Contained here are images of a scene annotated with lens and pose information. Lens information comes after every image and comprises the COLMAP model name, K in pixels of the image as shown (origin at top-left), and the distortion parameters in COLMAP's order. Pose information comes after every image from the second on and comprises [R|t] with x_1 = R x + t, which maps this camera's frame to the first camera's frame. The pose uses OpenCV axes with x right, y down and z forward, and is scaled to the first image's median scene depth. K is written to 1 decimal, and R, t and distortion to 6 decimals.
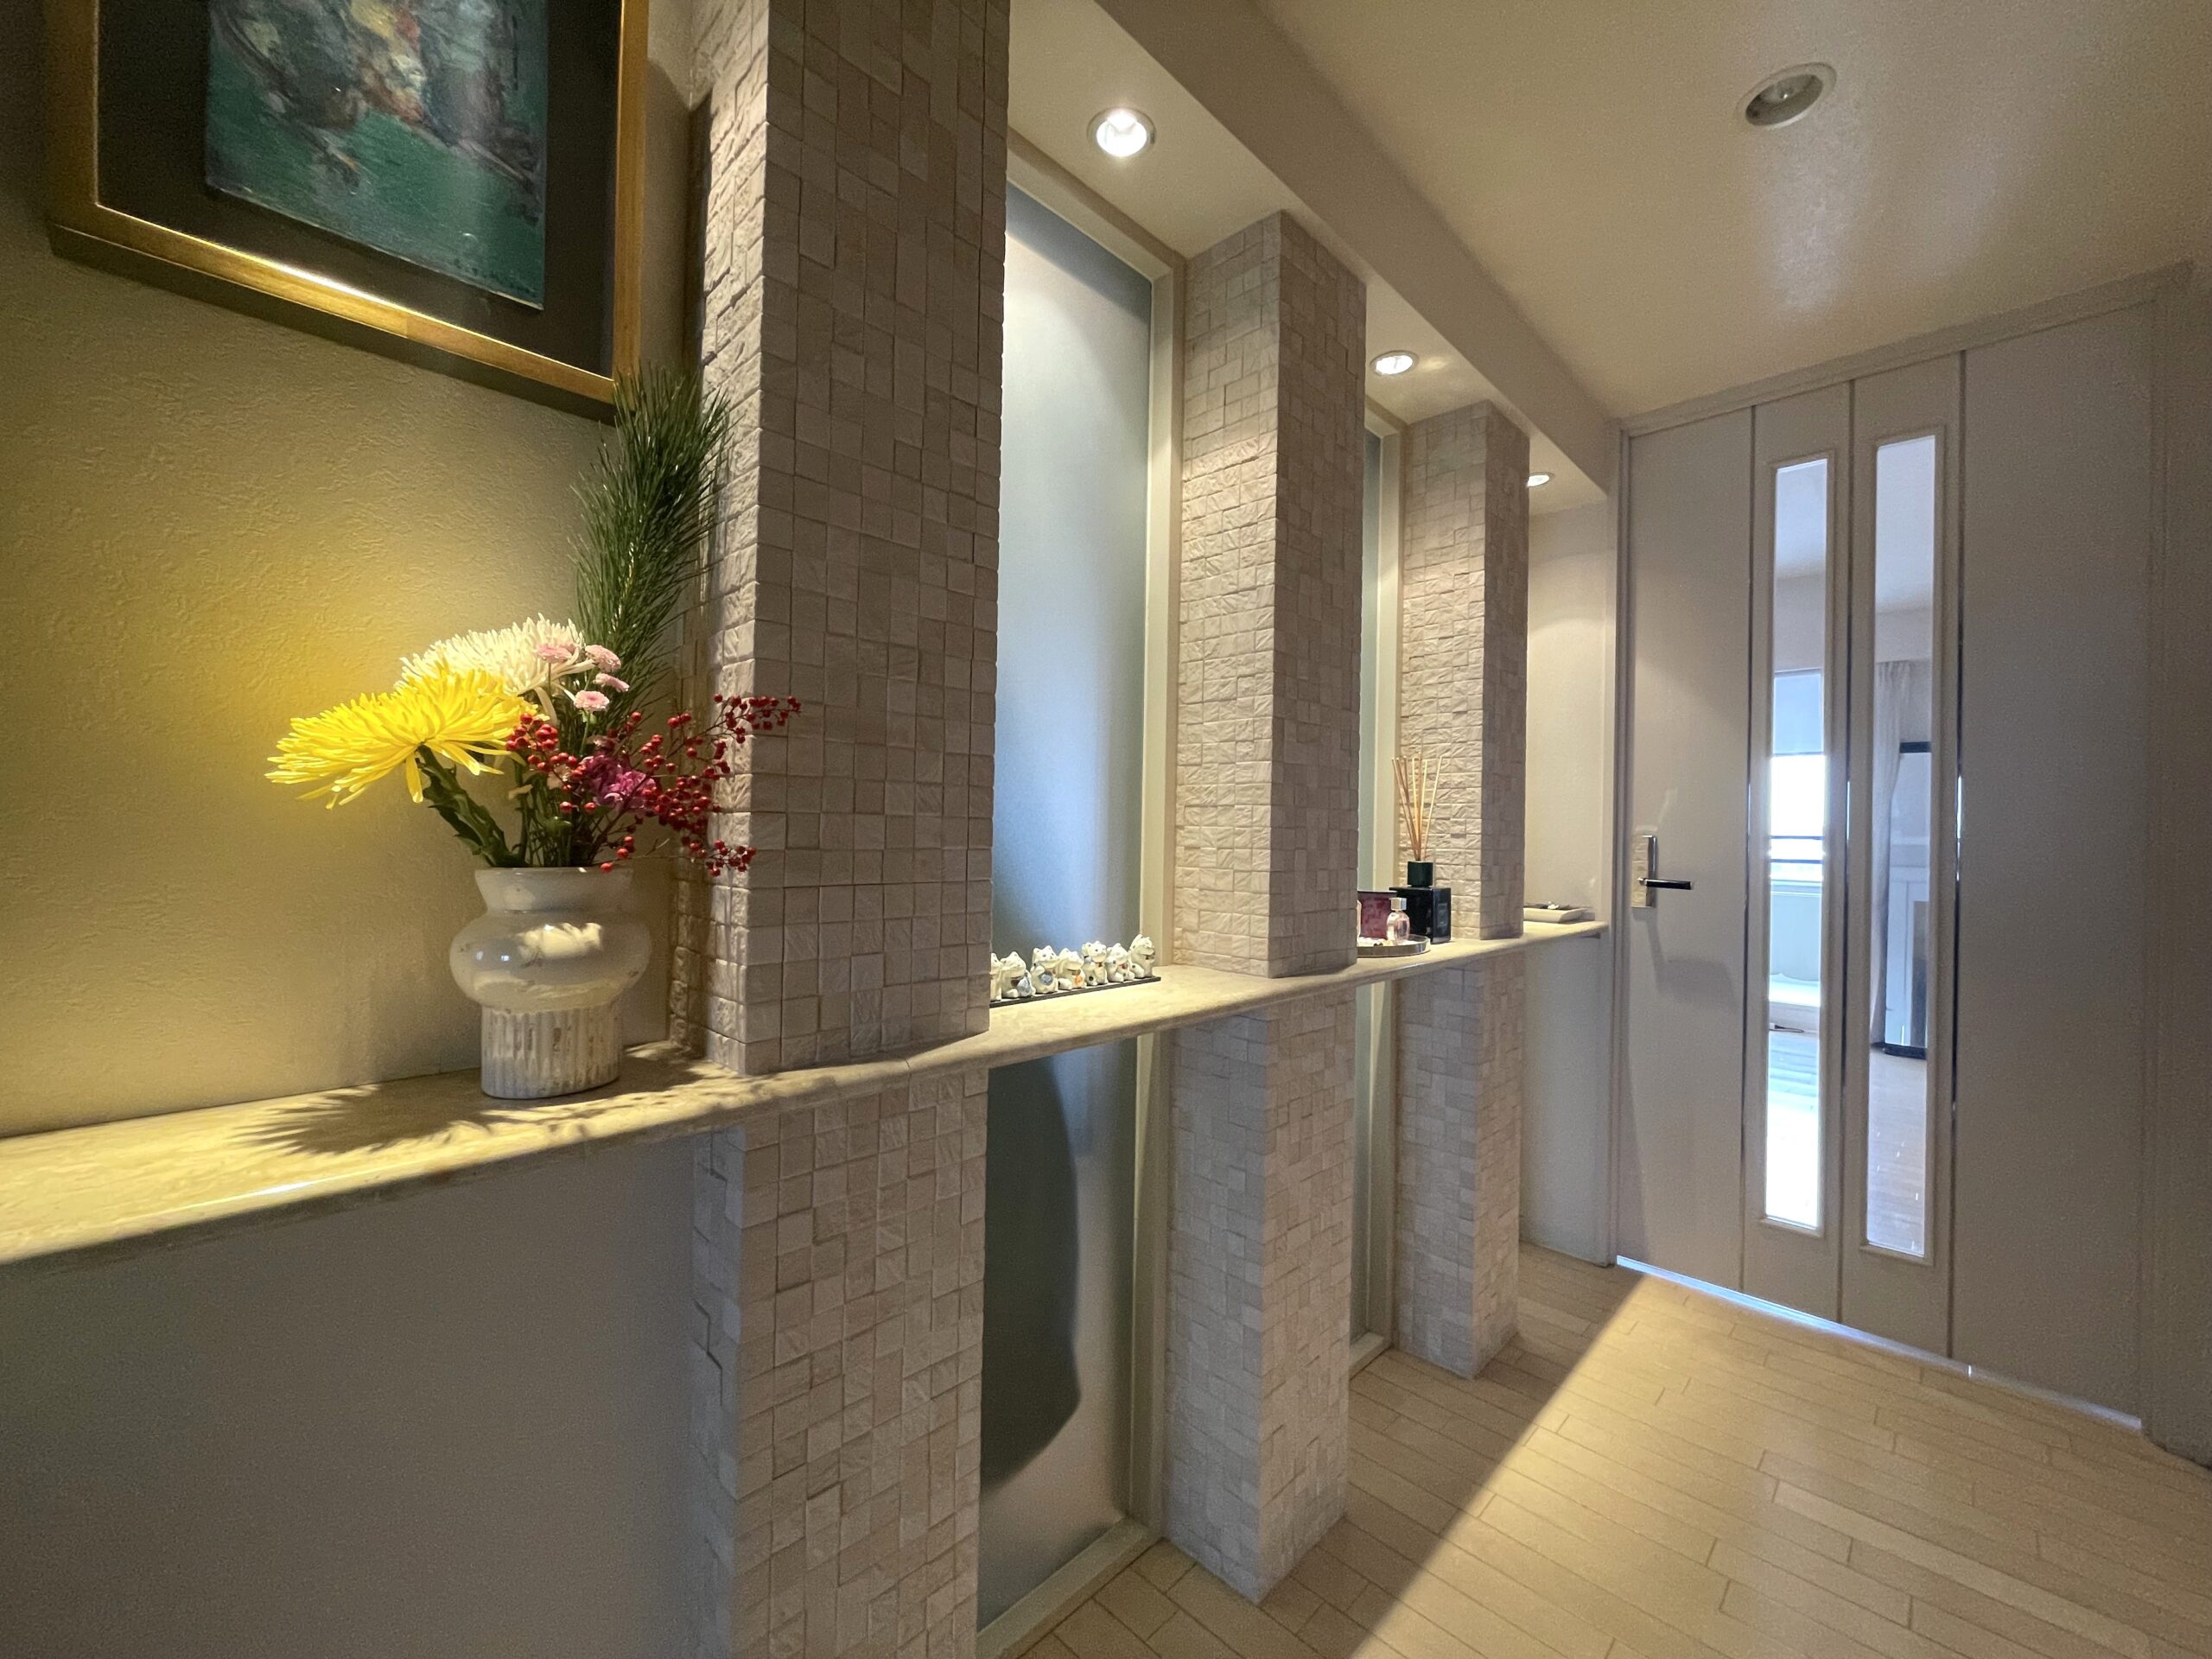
lens RADIAL K [[900.0, 0, 1106.0], [0, 900.0, 829.5], [0, 0, 1]] dist [-0.000800, -0.000101]
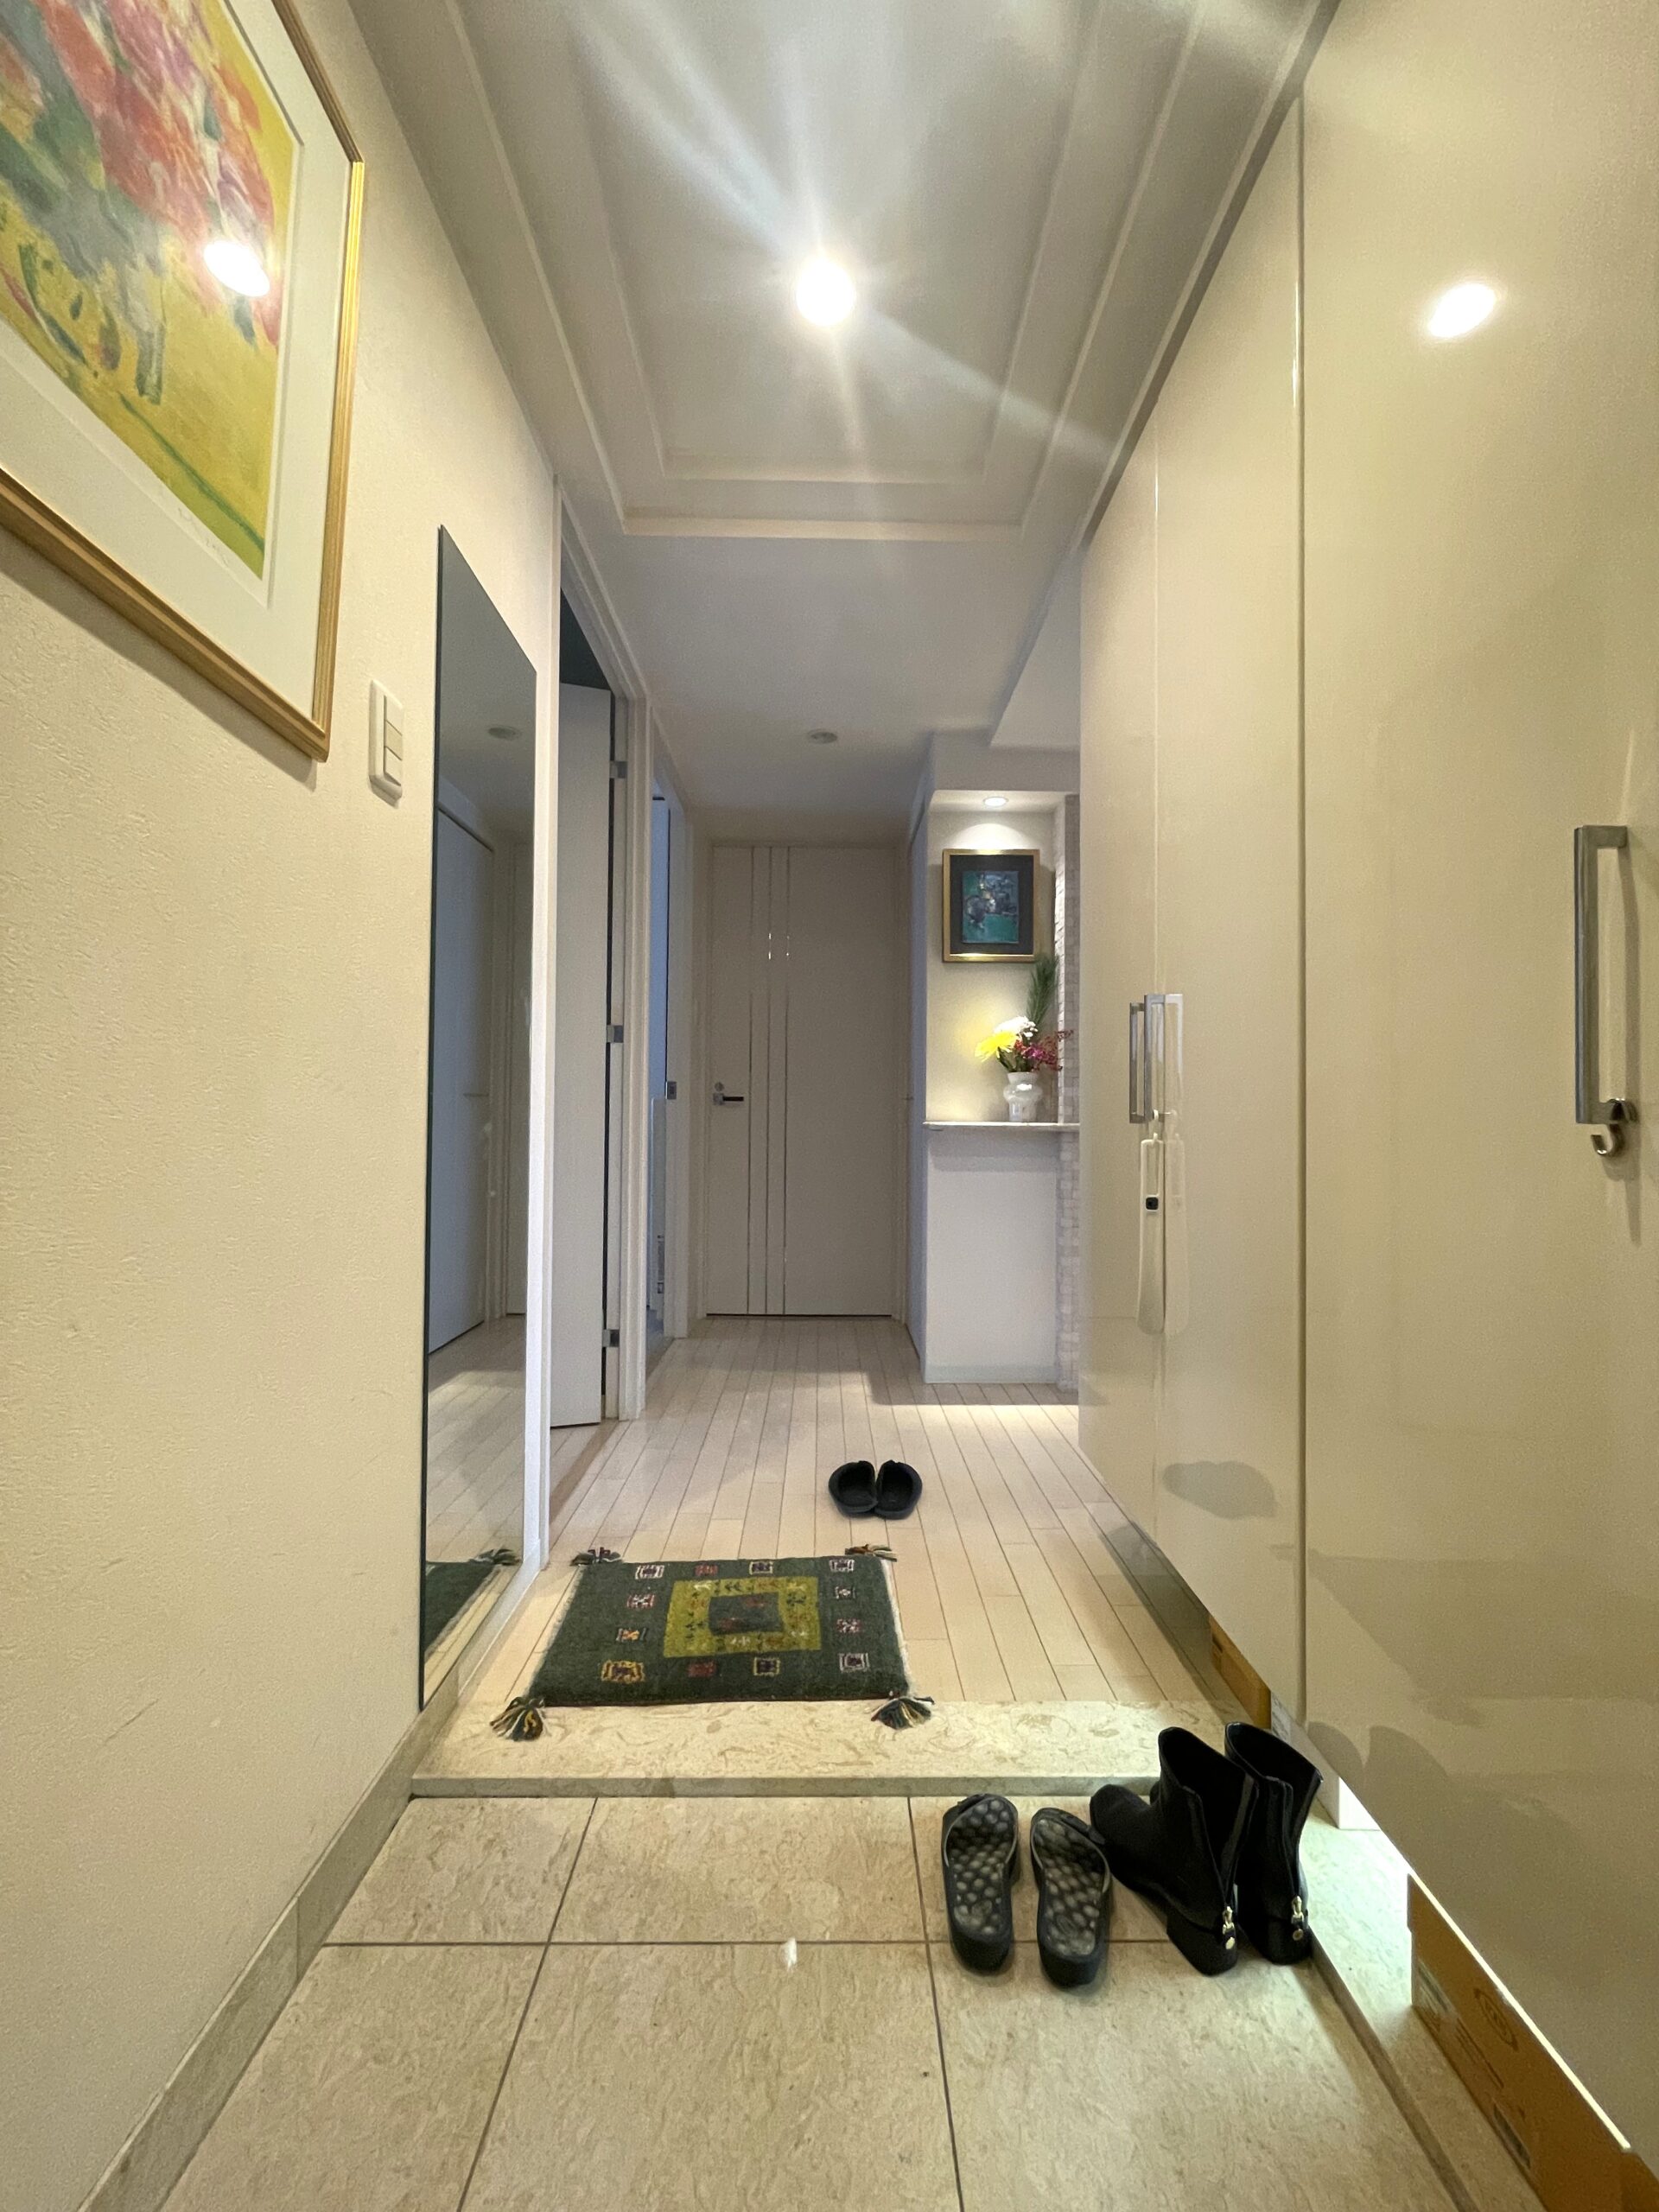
lens RADIAL K [[900.0, 0, 829.5], [0, 900.0, 1106.0], [0, 0, 1]] dist [-0.000800, -0.000101]
pose [[0.701491, 0.014906, -0.712522, 1.854607], [0.020022, 0.998974, 0.040610, 0.008397], [0.712397, -0.042754, 0.700473, -2.752310]]
